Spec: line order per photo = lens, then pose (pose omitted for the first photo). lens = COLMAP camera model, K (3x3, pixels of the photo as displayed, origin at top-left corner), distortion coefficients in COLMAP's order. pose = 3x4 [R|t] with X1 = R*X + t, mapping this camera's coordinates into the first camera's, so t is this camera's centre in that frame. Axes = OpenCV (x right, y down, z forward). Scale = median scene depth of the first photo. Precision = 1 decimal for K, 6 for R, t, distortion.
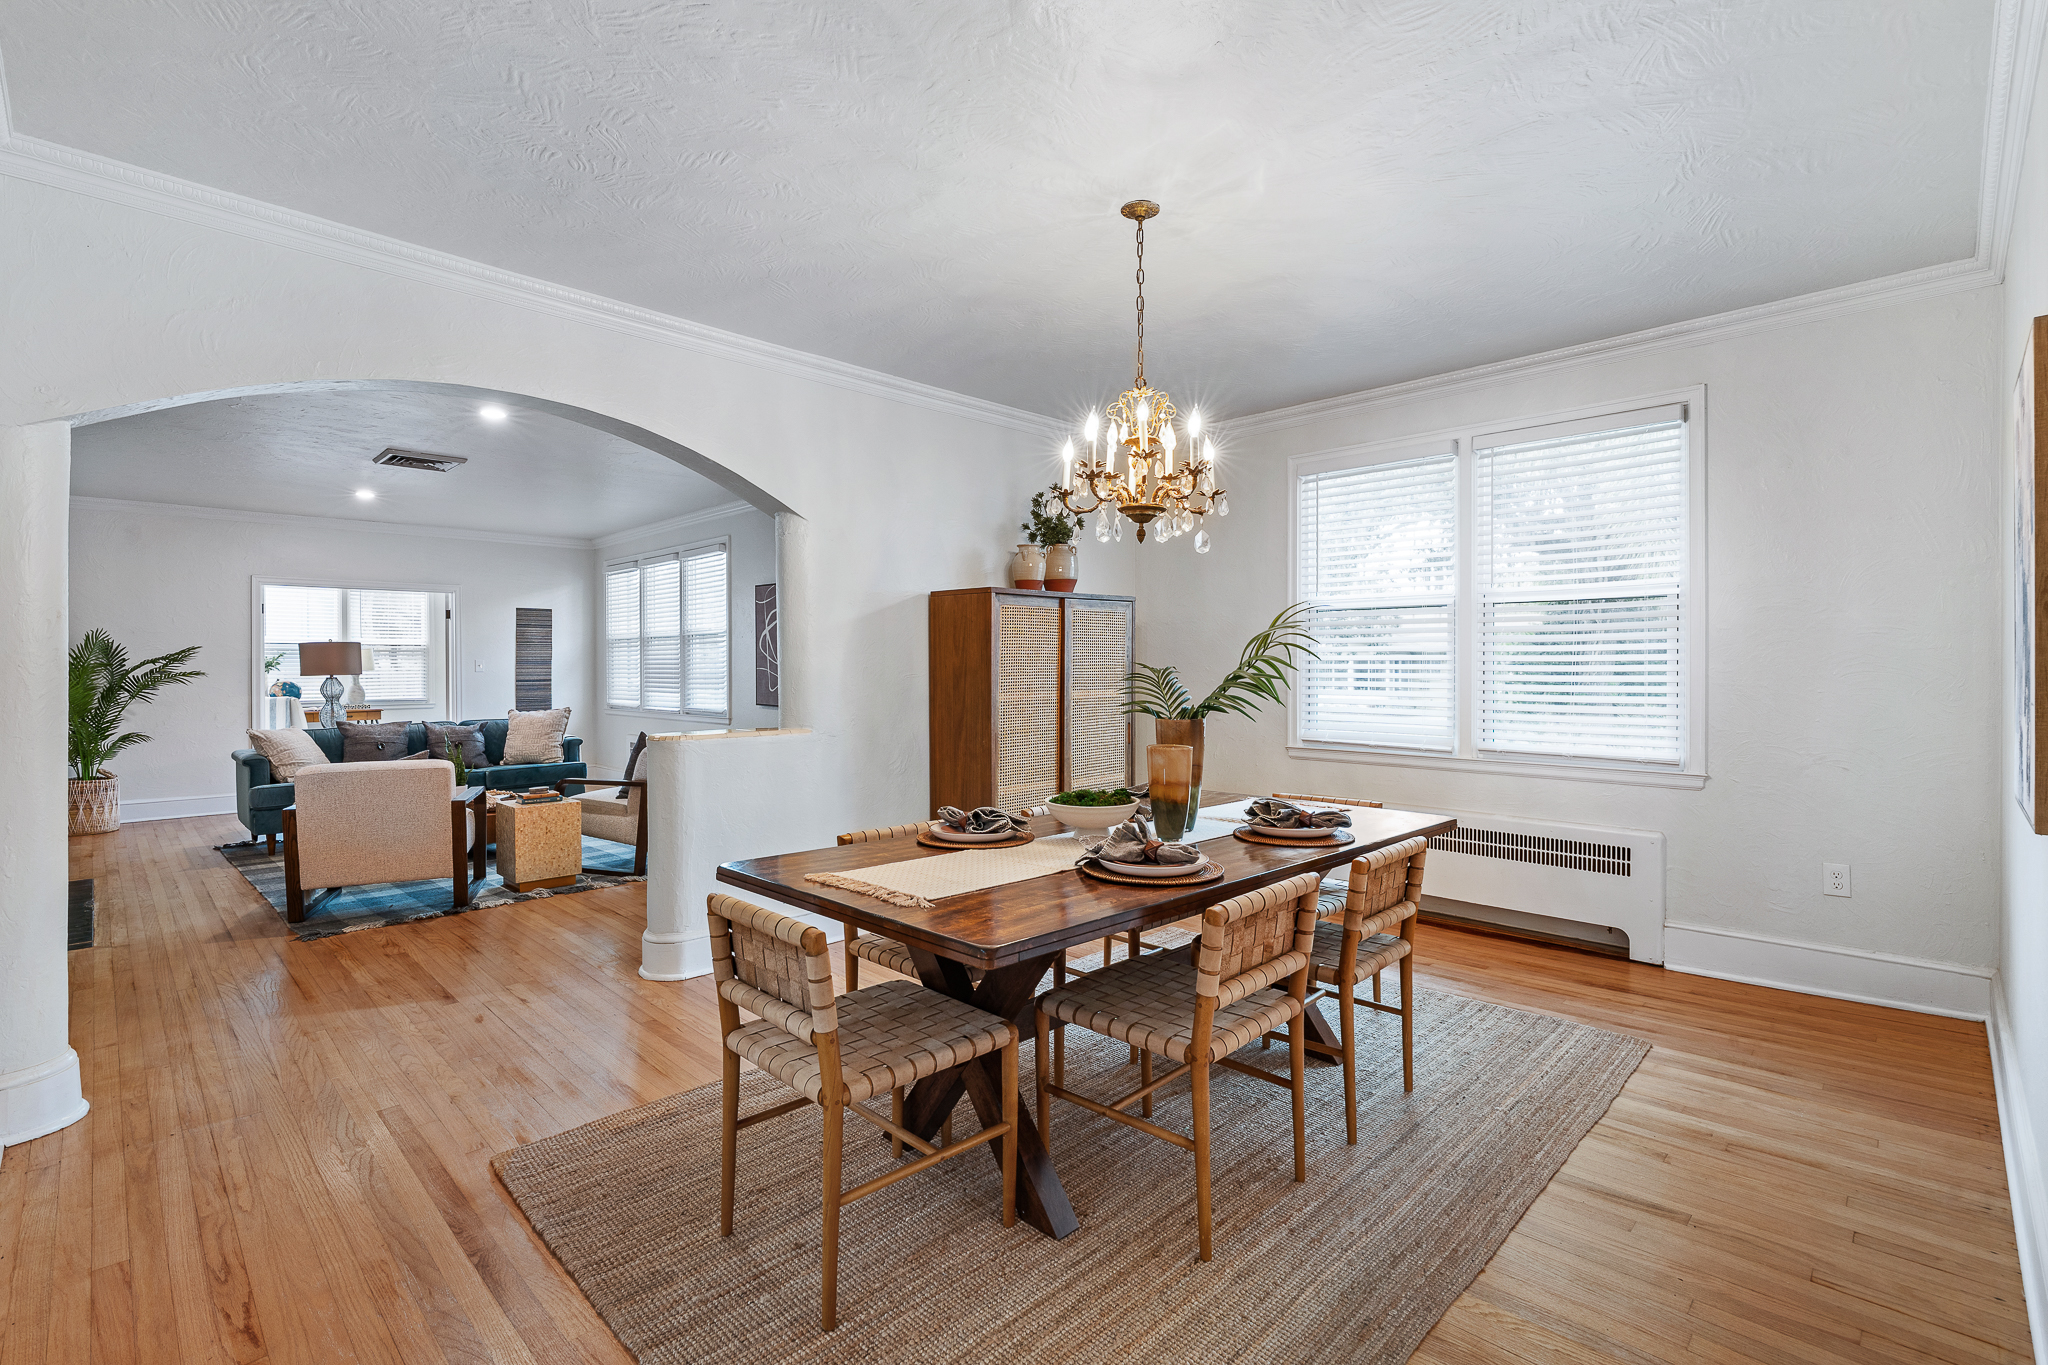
lens RADIAL K [[927.5, 0, 1025.1], [0, 927.5, 674.1], [0, 0, 1]] dist [-0.009231, 0.004891]
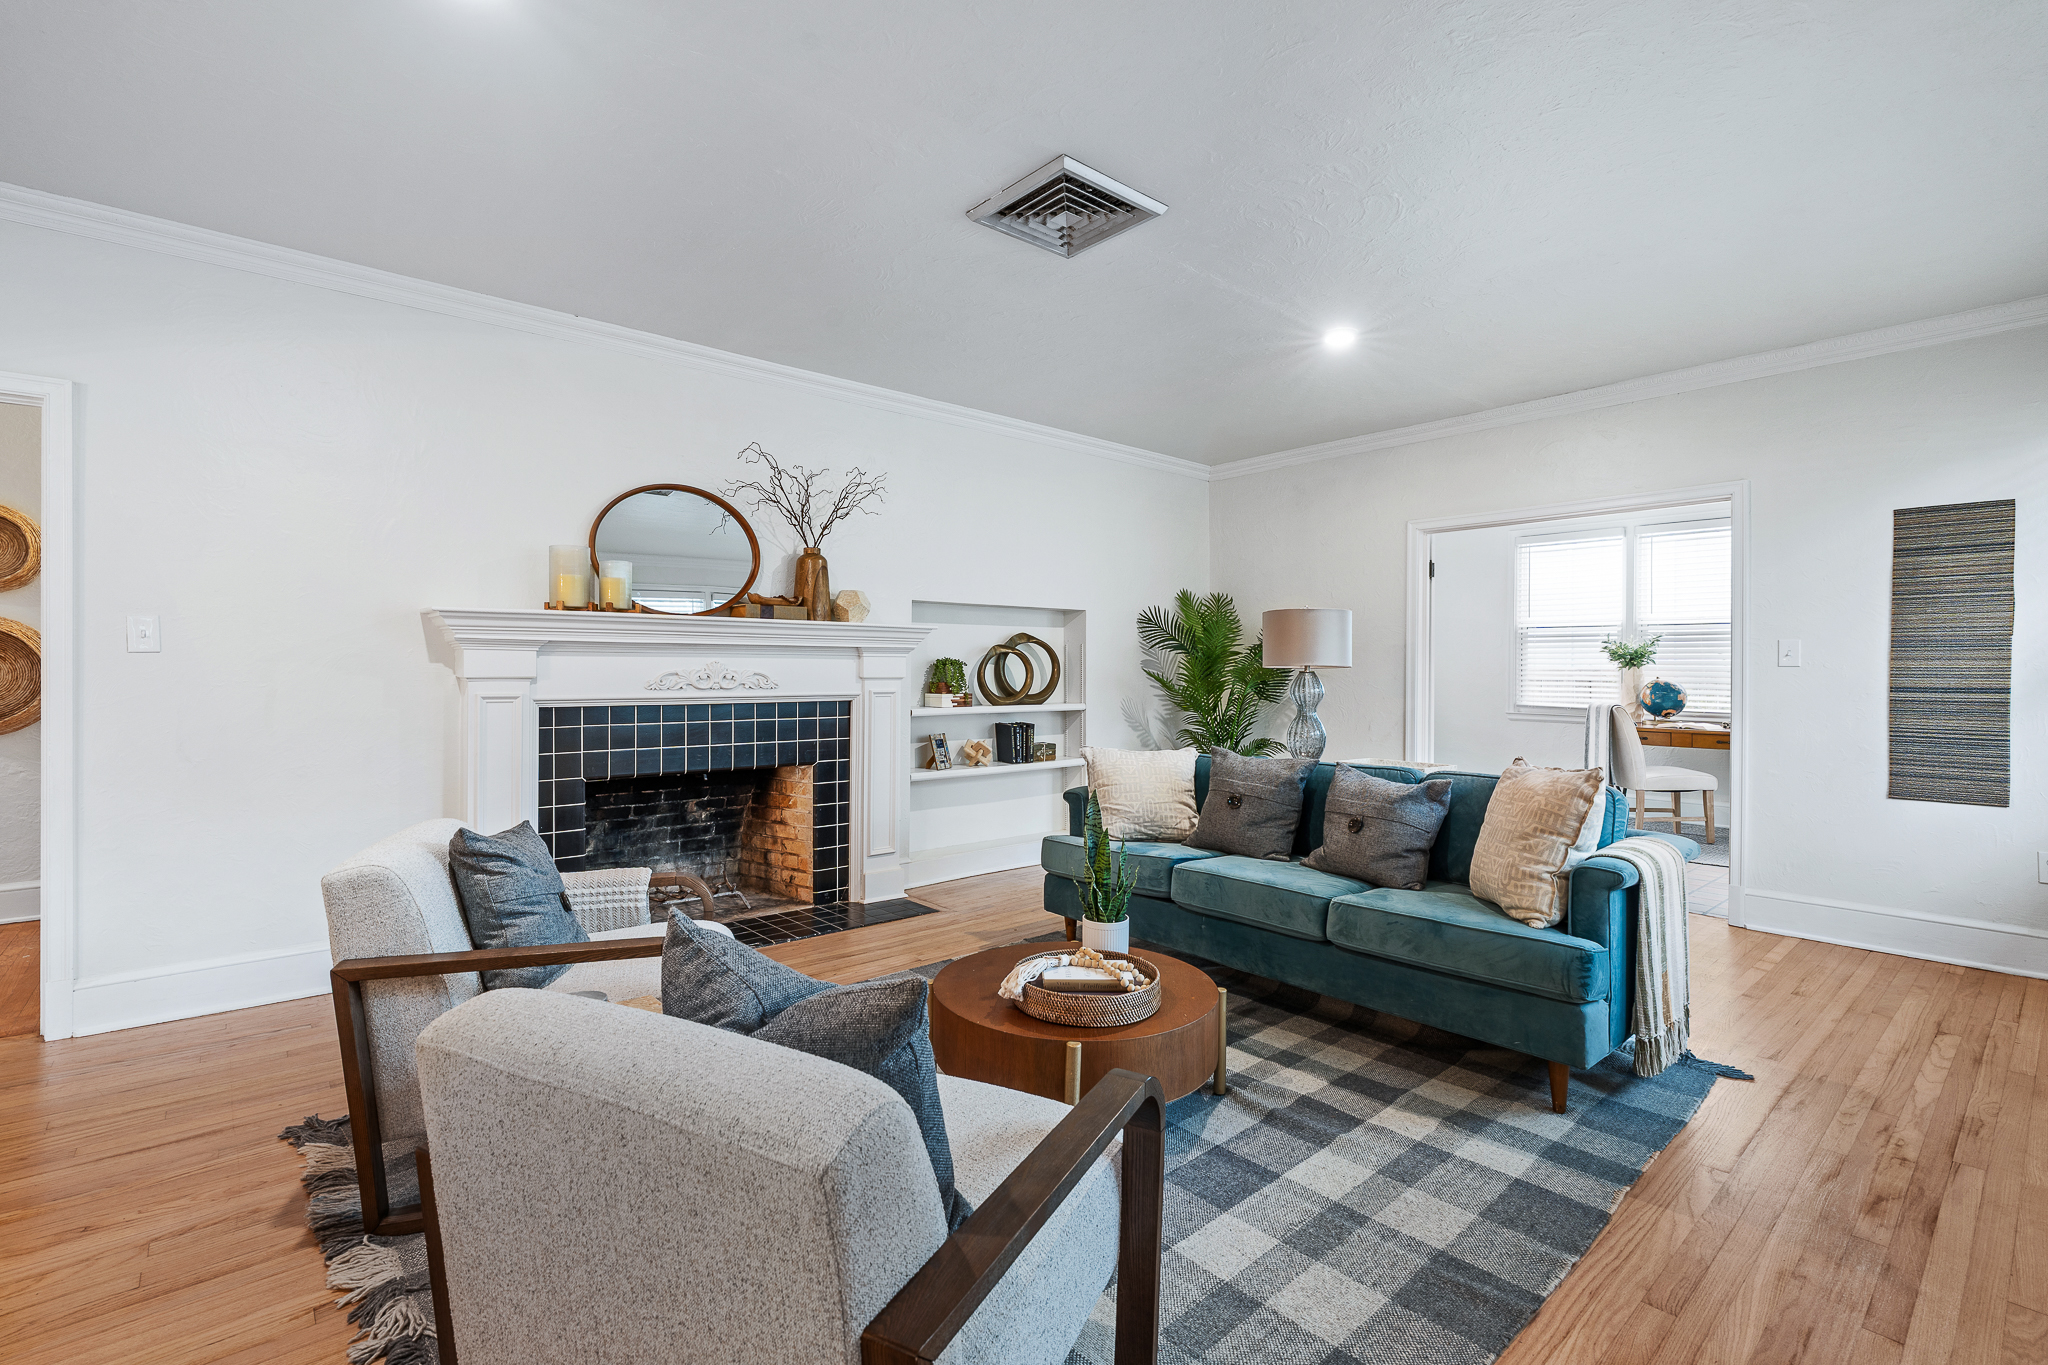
lens RADIAL K [[927.5, 0, 1034.0], [0, 927.5, 671.3], [0, 0, 1]] dist [-0.009231, 0.004891]
pose [[-0.081184, 0.009077, -0.996658, -0.151921], [-0.012174, 0.999875, 0.010098, -0.000175], [0.996625, 0.012953, -0.081064, 0.864090]]
